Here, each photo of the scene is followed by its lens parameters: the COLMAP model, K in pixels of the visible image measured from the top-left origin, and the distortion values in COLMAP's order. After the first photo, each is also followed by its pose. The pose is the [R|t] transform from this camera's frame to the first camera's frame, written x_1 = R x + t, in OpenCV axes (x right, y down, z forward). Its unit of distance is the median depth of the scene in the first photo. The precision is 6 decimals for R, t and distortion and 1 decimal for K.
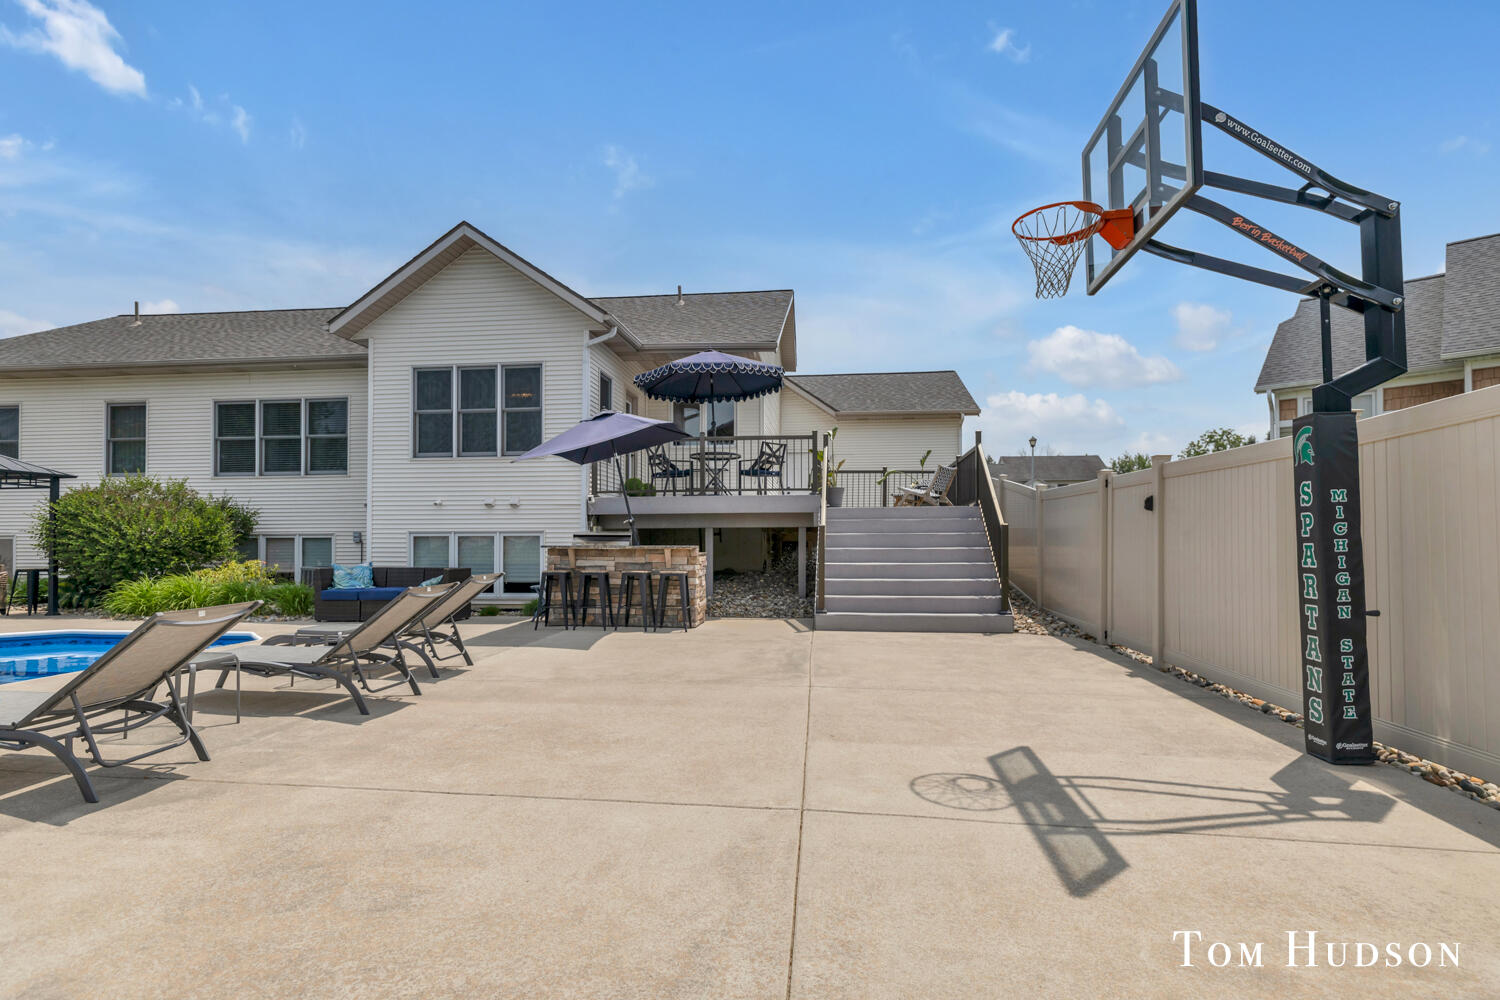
lens RADIAL K [[715.2, 0, 750.0], [0, 715.2, 500.0], [0, 0, 1]] dist [-0.017934, 0.000085]
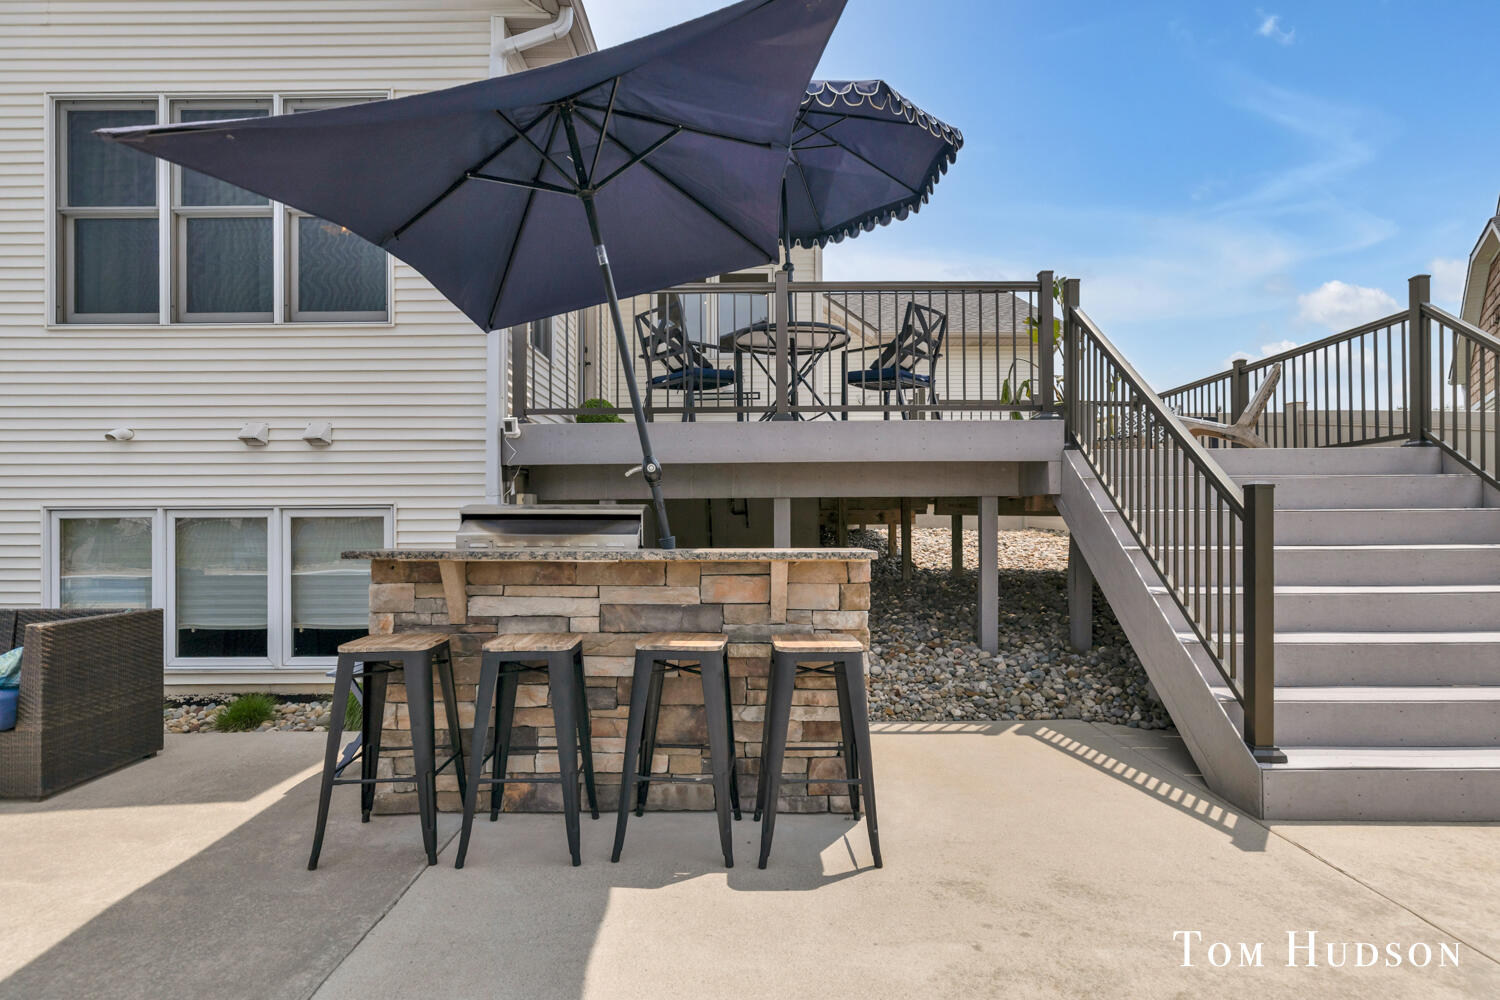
lens RADIAL K [[715.2, 0, 750.0], [0, 715.2, 500.0], [0, 0, 1]] dist [-0.017934, 0.000085]
pose [[0.993117, -0.000382, 0.117122, -0.150322], [-0.003388, 0.999482, 0.031990, 0.030523], [-0.117073, -0.032167, 0.992602, 0.645056]]
